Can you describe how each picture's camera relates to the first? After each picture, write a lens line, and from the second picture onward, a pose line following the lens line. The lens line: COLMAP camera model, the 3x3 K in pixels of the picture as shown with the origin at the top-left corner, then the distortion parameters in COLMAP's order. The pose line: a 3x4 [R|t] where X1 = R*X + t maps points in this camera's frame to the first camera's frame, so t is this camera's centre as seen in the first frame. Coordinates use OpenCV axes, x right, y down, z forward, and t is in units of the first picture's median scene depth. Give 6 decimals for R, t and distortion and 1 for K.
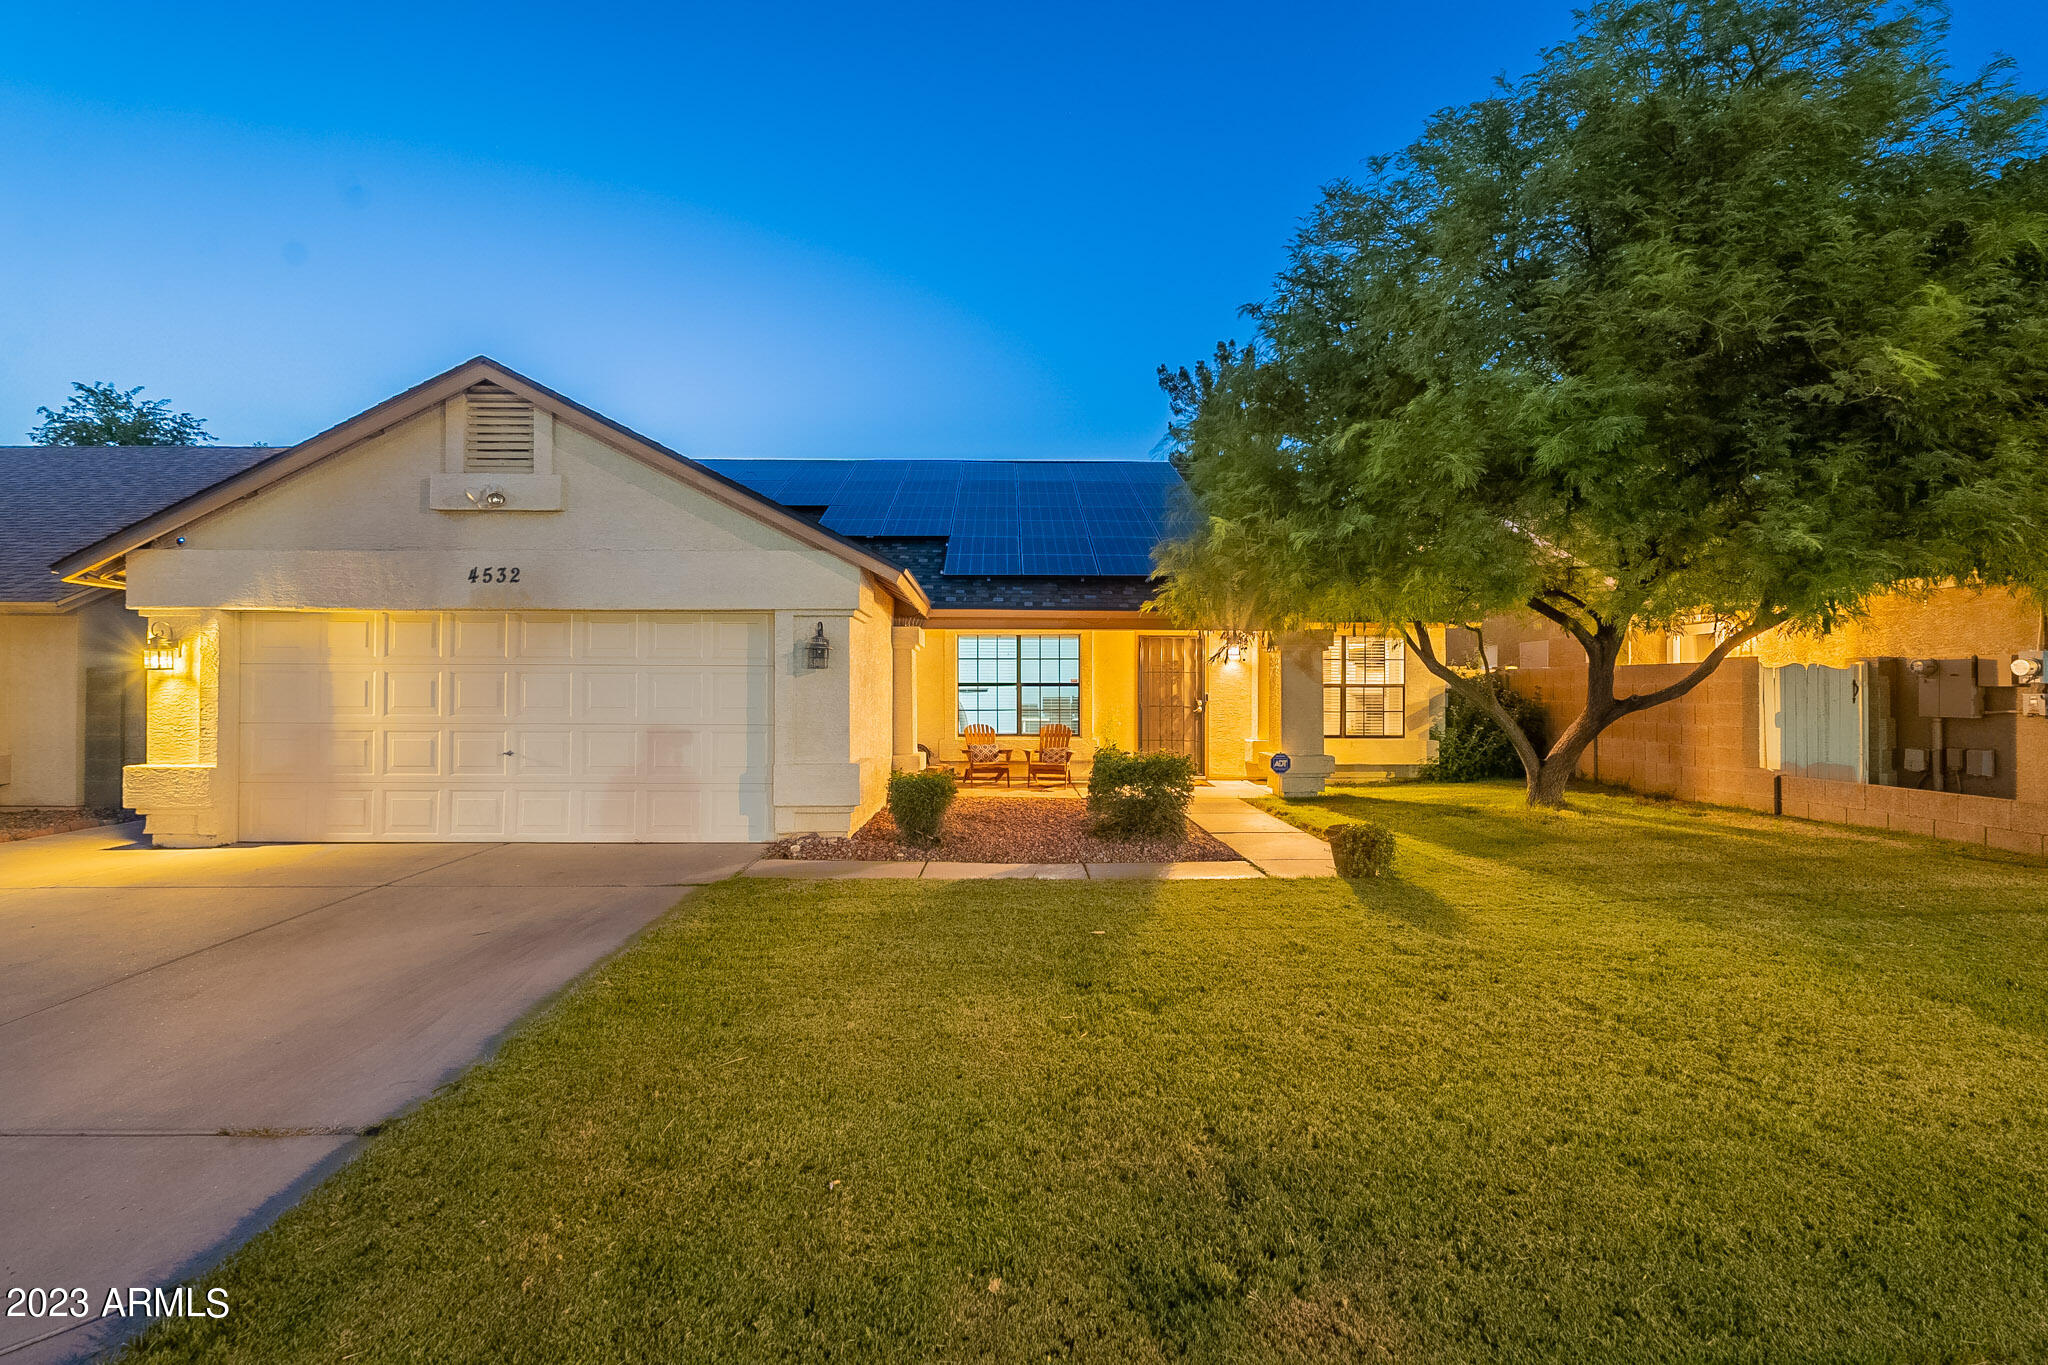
lens RADIAL K [[903.7, 0, 998.3], [0, 903.7, 677.4], [0, 0, 1]] dist [0.001145, -0.000052]
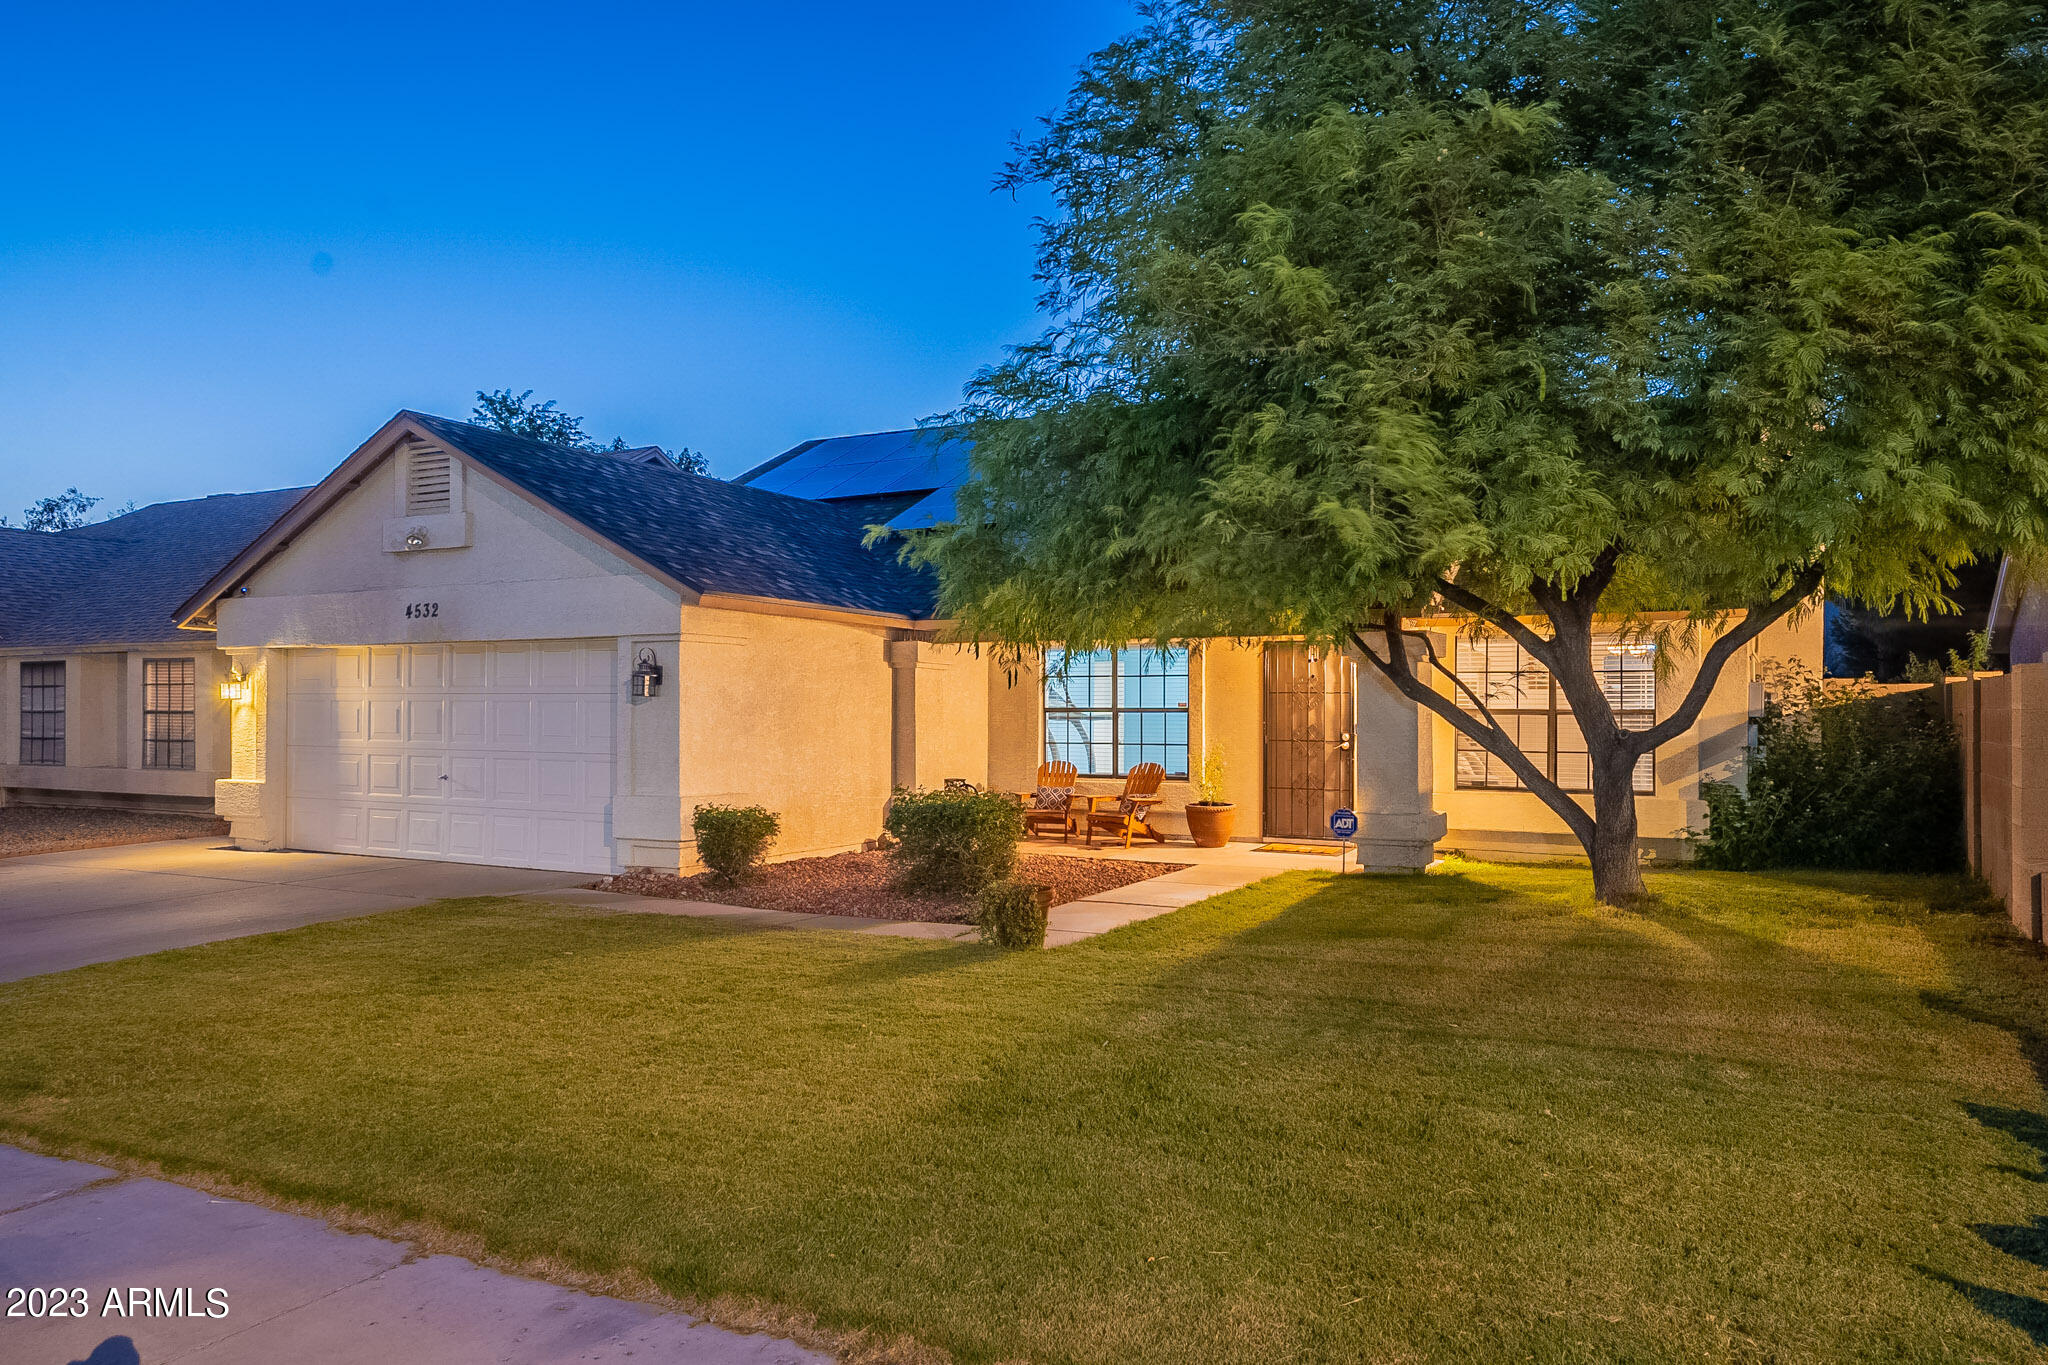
lens RADIAL K [[1418.5, 0, 1045.9], [0, 1418.5, 687.6], [0, 0, 1]] dist [0.002423, -0.000435]
pose [[0.874527, -0.006960, -0.484928, 0.878648], [0.005807, 0.999976, -0.003881, -0.010742], [0.484943, 0.000578, 0.874546, -0.110071]]
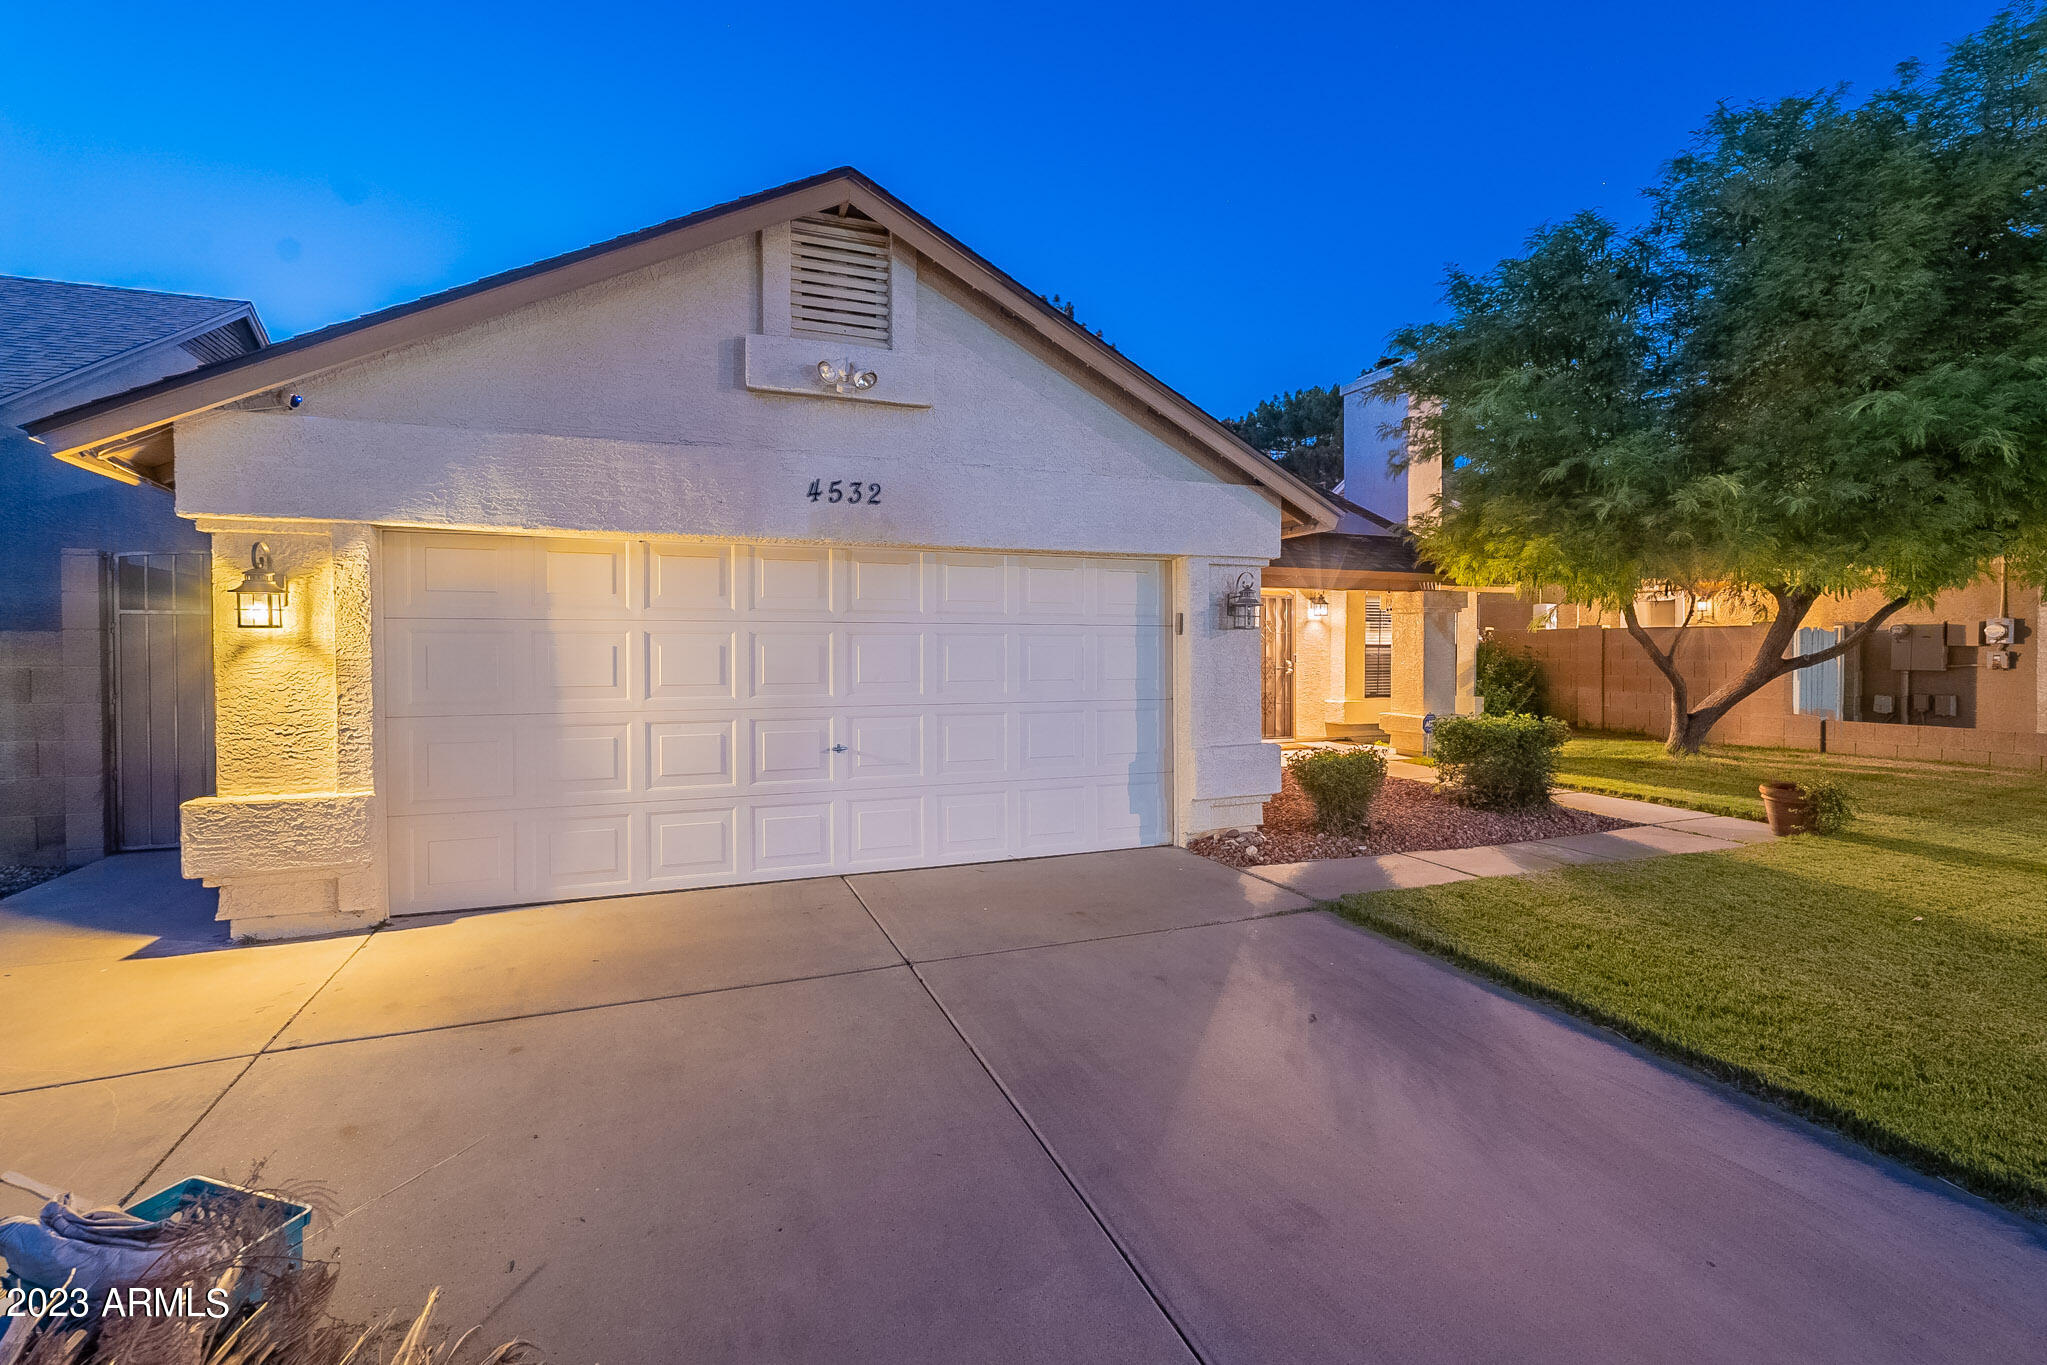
lens RADIAL K [[924.9, 0, 1031.2], [0, 924.9, 658.7], [0, 0, 1]] dist [-0.000513, -0.000138]
pose [[0.931834, -0.008461, 0.362786, -0.662081], [-0.000559, 0.999693, 0.024751, -0.003729], [-0.362884, -0.023267, 0.931544, 0.280399]]
